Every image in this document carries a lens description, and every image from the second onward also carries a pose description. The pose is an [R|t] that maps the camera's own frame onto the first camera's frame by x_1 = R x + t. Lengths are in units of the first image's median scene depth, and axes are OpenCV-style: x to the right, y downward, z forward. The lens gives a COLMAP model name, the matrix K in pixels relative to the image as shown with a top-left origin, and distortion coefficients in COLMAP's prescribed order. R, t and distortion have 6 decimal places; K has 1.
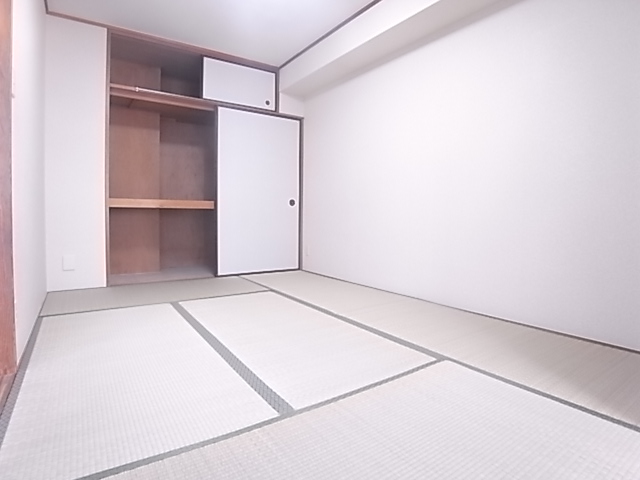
lens RADIAL K [[365.1, 0, 320.0], [0, 365.1, 240.0], [0, 0, 1]] dist [-0.037794, -0.000443]
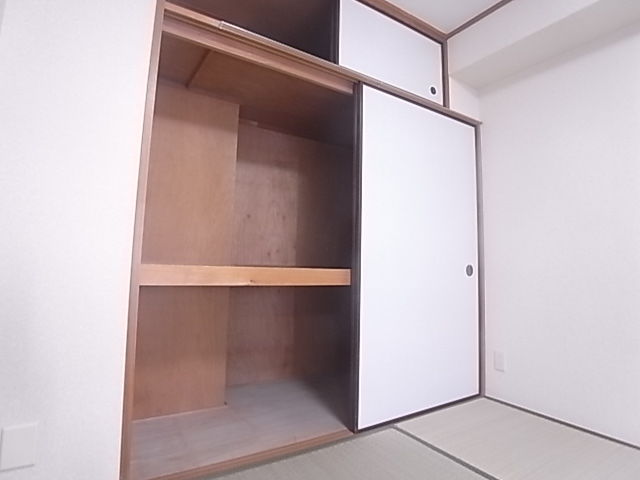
lens RADIAL K [[365.1, 0, 320.0], [0, 365.1, 240.0], [0, 0, 1]] dist [-0.037794, -0.000443]
pose [[0.999411, 0.014937, -0.030883, -0.293517], [-0.019051, 0.990315, -0.137524, -0.071276], [0.028529, 0.138032, 0.990017, 0.472280]]
